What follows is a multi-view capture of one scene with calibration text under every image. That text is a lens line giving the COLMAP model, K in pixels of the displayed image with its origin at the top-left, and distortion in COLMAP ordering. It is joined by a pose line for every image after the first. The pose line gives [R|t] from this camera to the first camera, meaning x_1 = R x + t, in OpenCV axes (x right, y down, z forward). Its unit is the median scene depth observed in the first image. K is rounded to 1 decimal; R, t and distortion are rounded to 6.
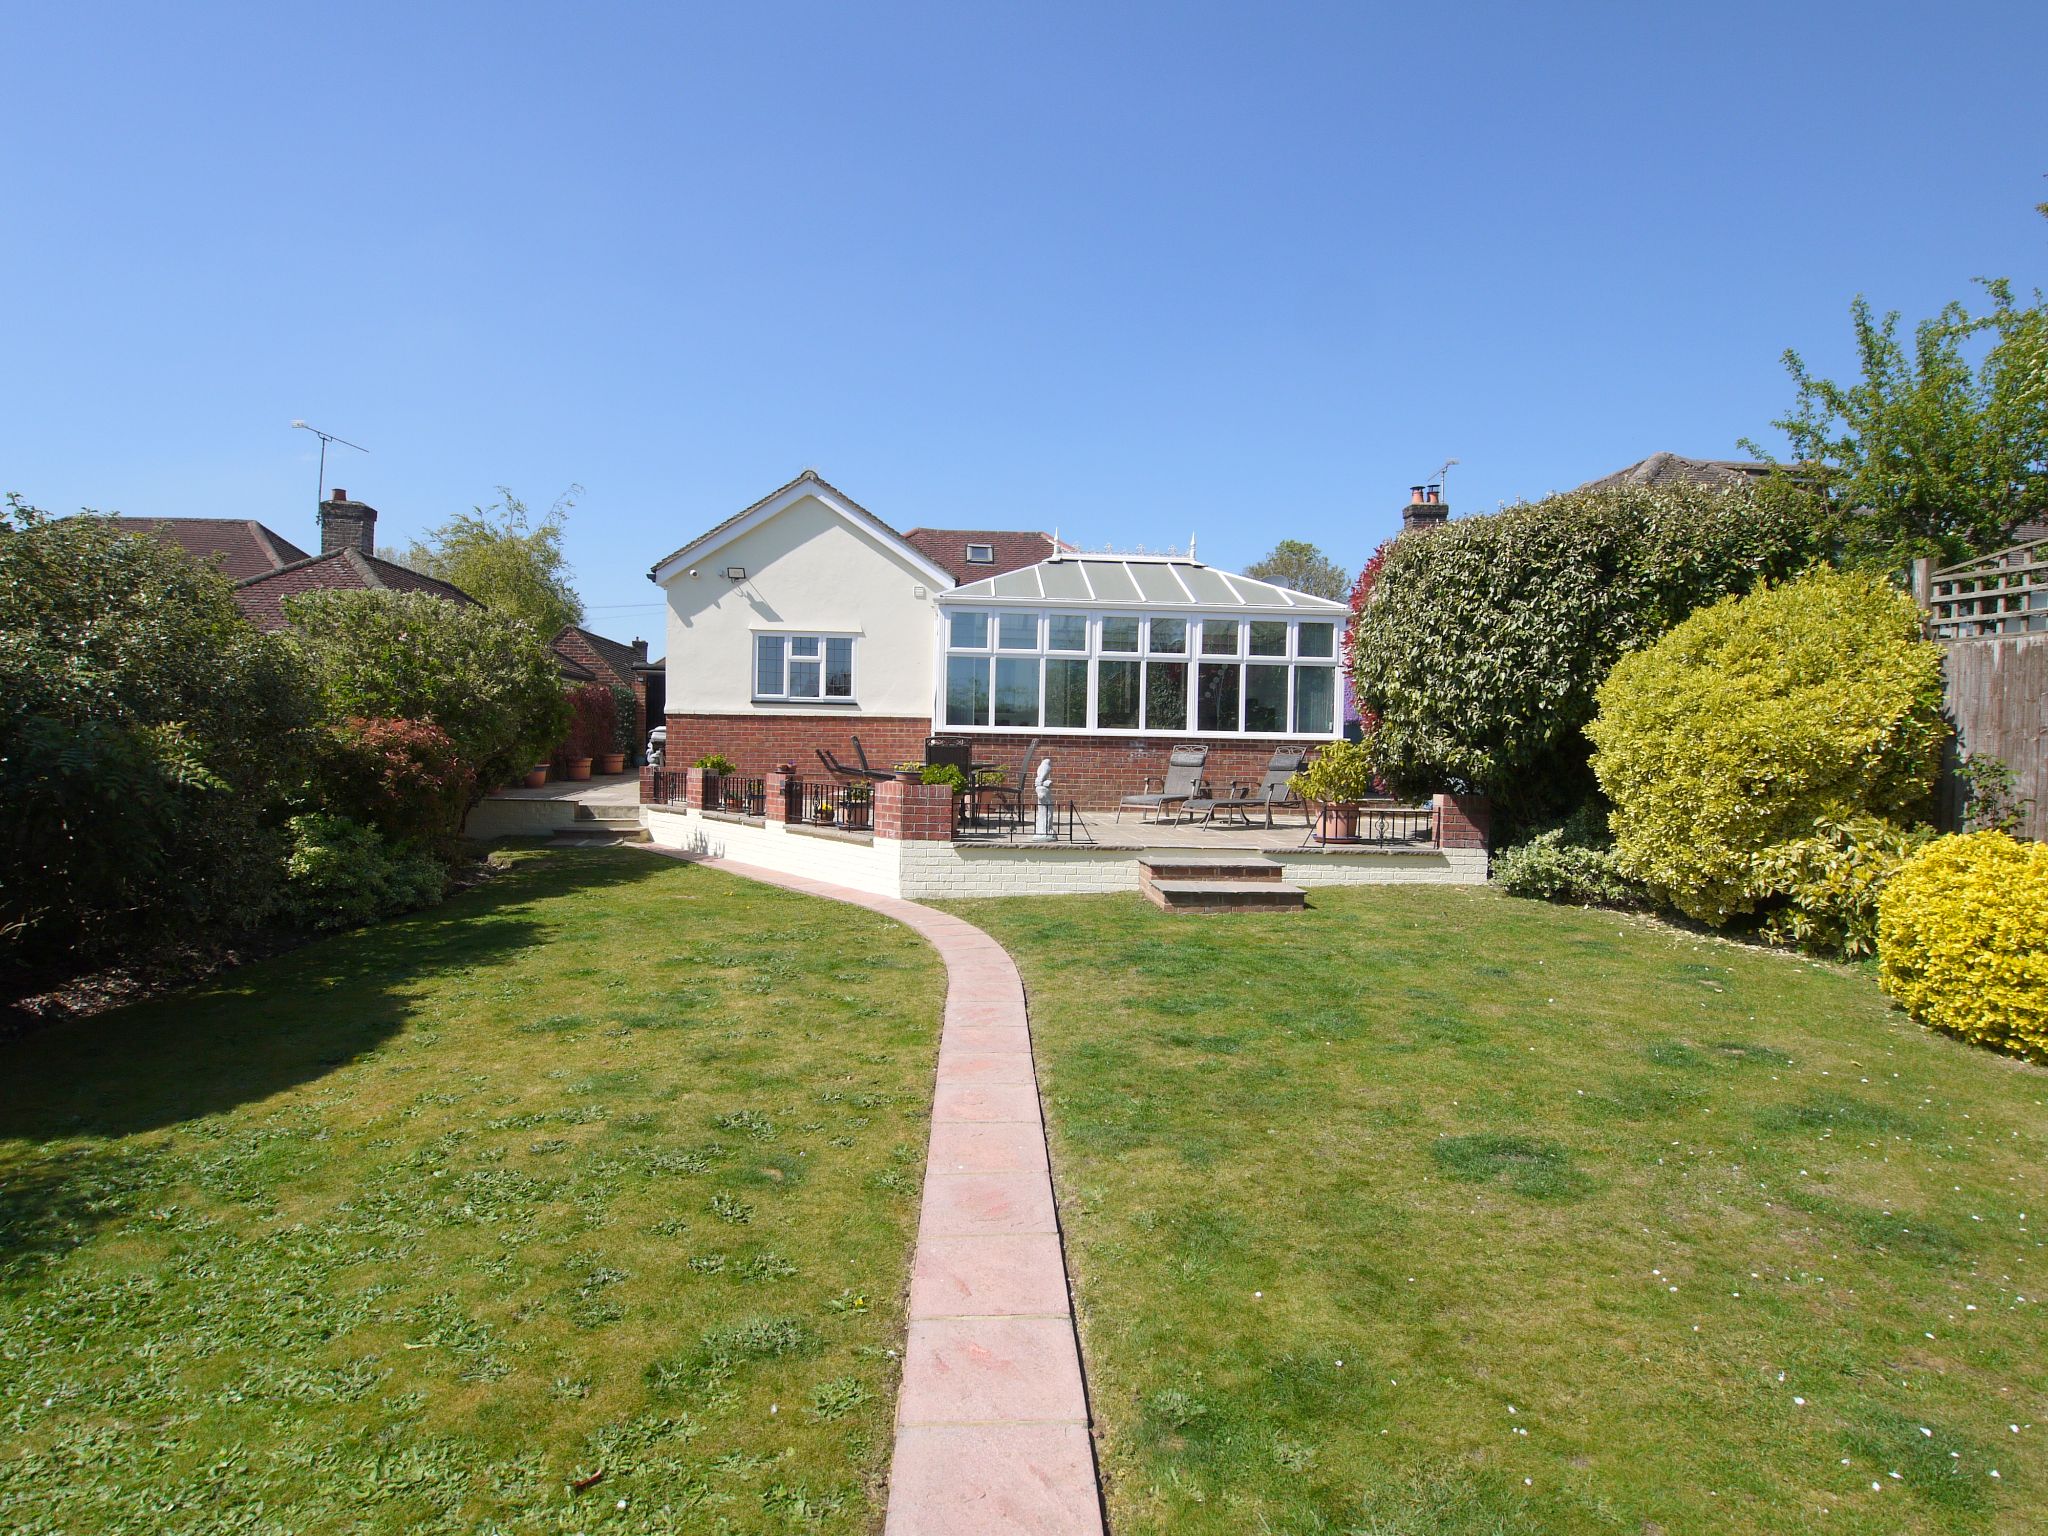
lens RADIAL K [[1090.4, 0, 1026.1], [0, 1090.4, 770.8], [0, 0, 1]] dist [0.000650, 0.000079]
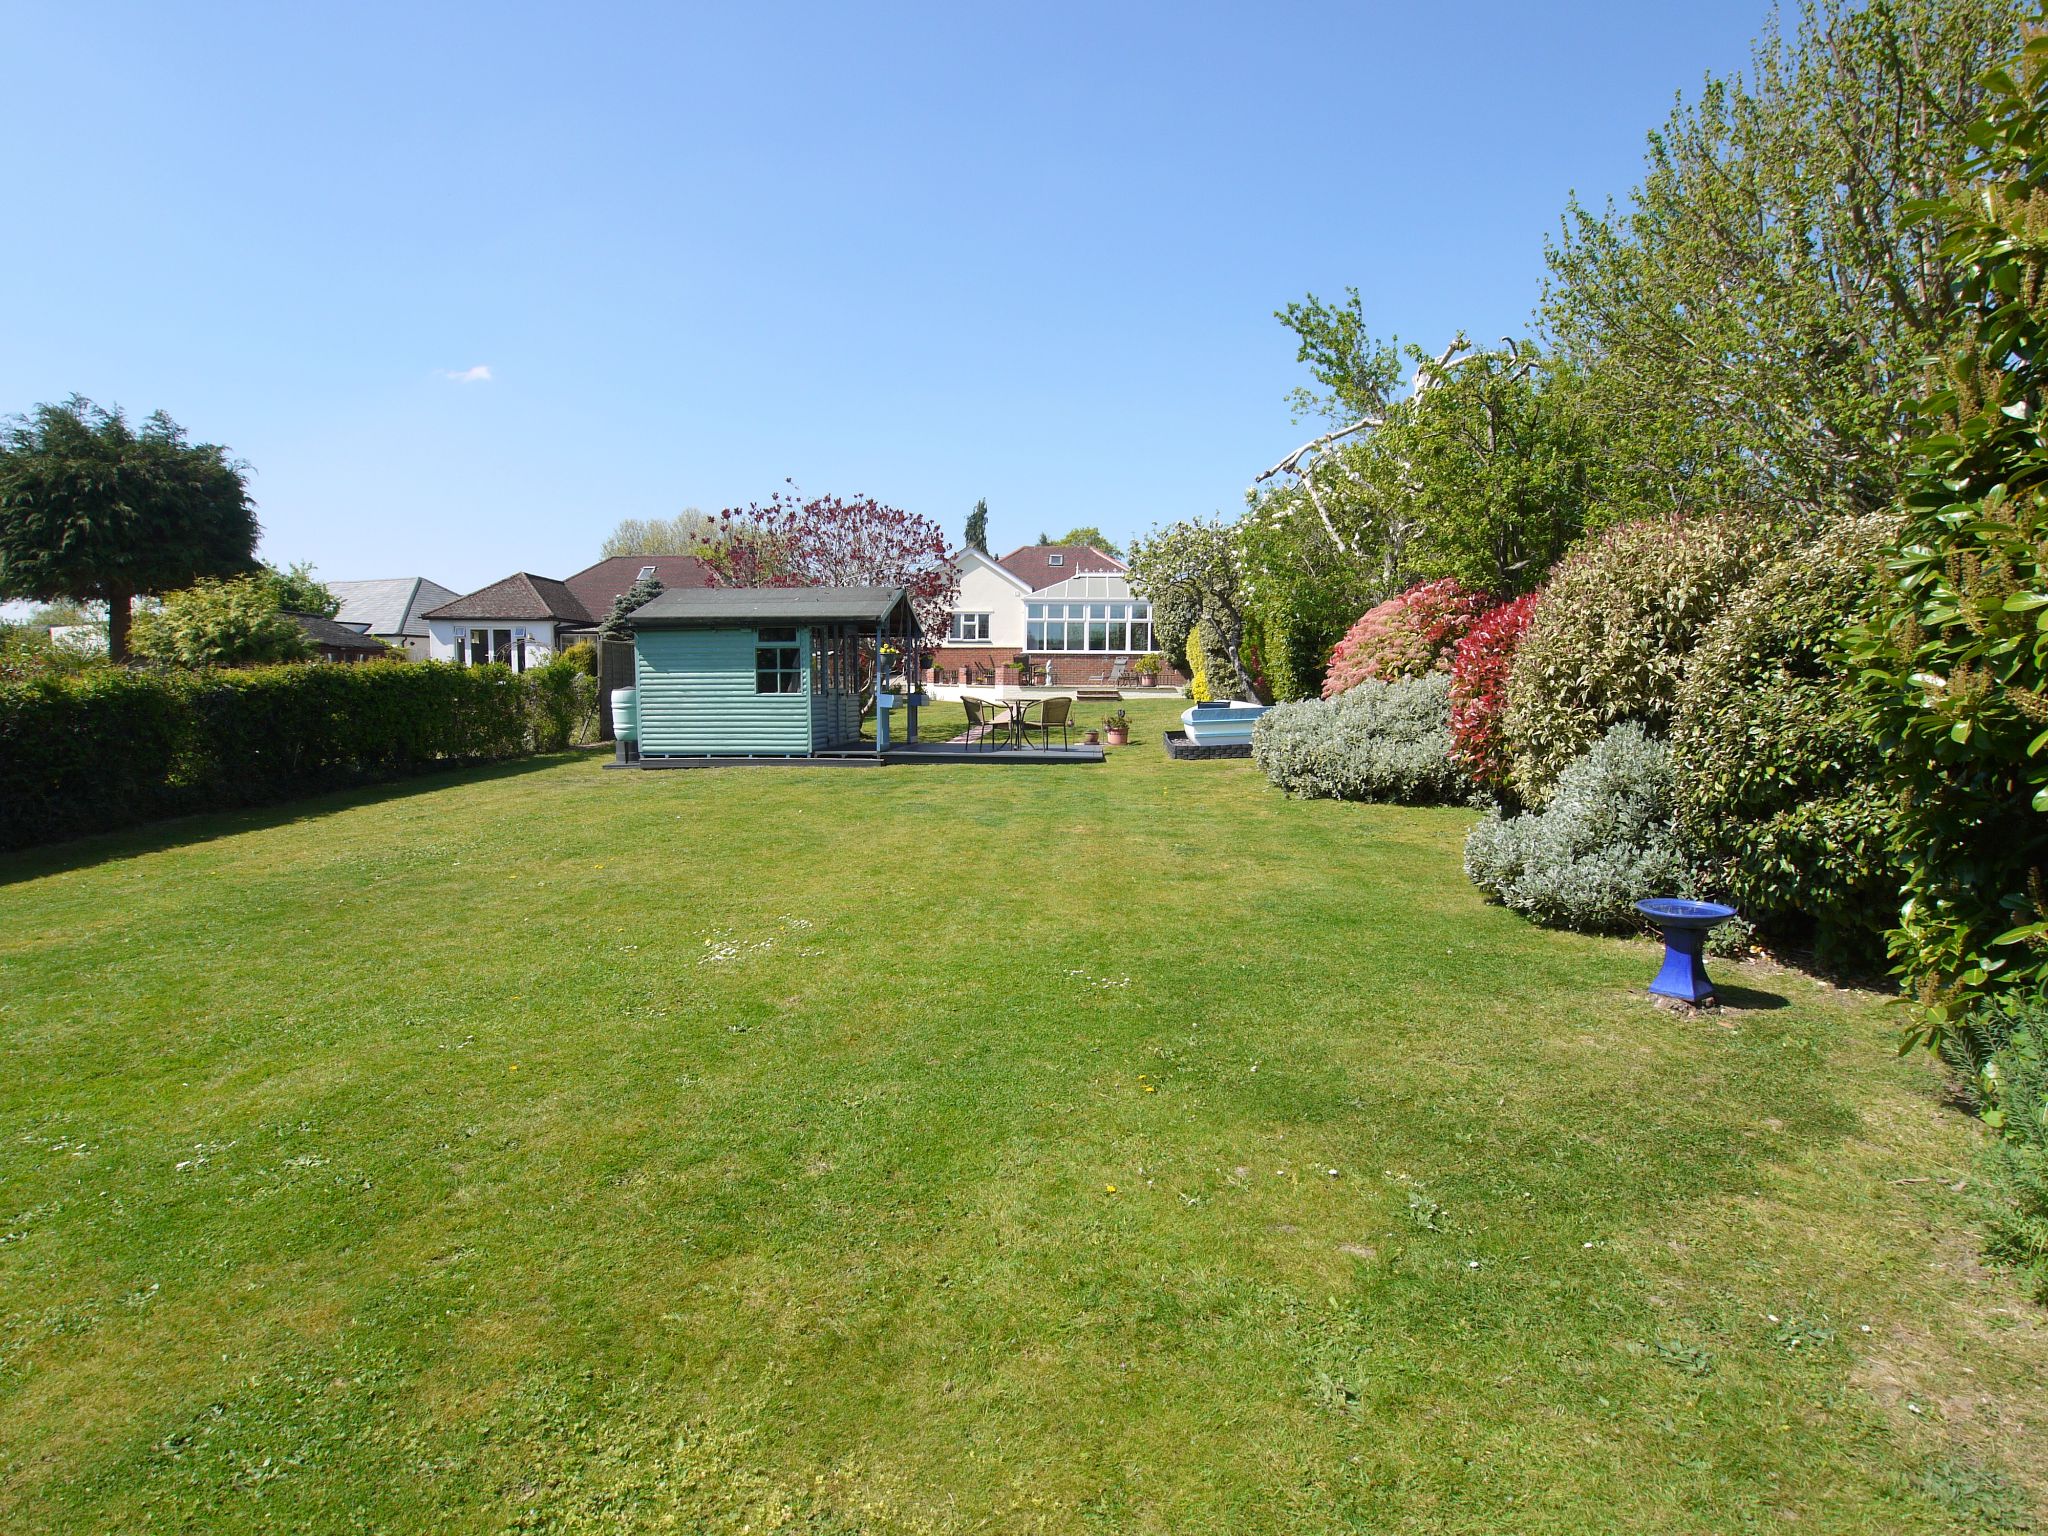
lens RADIAL K [[1090.4, 0, 1024.3], [0, 1090.4, 765.5], [0, 0, 1]] dist [0.000650, 0.000079]
pose [[0.991307, -0.000134, -0.131573, 0.244121], [0.008408, 0.998020, 0.062333, 0.064478], [0.131304, -0.062897, 0.989345, -1.449320]]
